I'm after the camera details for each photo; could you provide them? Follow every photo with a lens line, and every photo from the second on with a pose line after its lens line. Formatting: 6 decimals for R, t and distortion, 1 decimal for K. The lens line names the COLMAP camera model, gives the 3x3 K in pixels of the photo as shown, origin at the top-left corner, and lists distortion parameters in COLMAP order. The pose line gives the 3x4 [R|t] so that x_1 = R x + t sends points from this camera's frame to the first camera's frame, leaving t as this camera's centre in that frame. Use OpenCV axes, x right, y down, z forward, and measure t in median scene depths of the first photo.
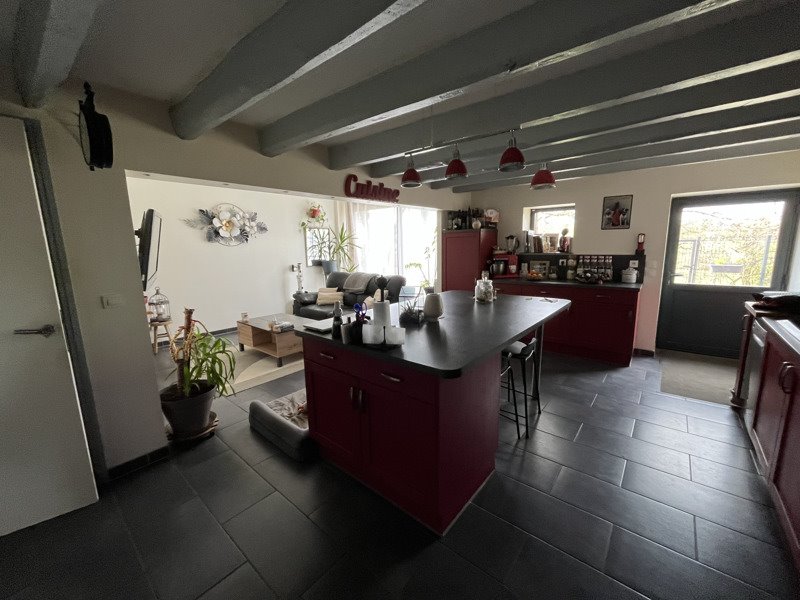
lens RADIAL K [[322.6, 0, 400.0], [0, 322.6, 300.0], [0, 0, 1]] dist [0.001419, 0.000050]
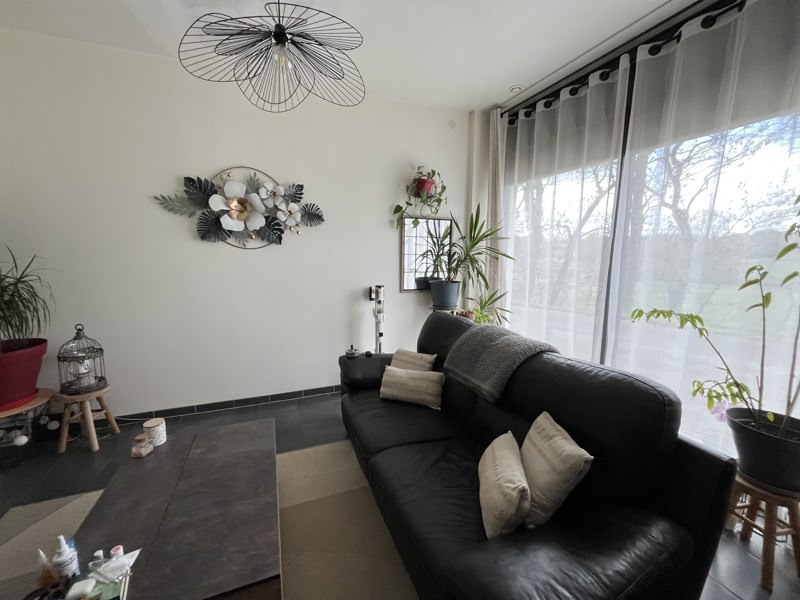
lens RADIAL K [[322.6, 0, 400.0], [0, 322.6, 300.0], [0, 0, 1]] dist [0.001419, 0.000050]
pose [[0.880689, 0.091489, -0.464775, -0.047549], [-0.101018, 0.994875, 0.004419, -0.097398], [0.462797, 0.043059, 0.885418, 0.570447]]
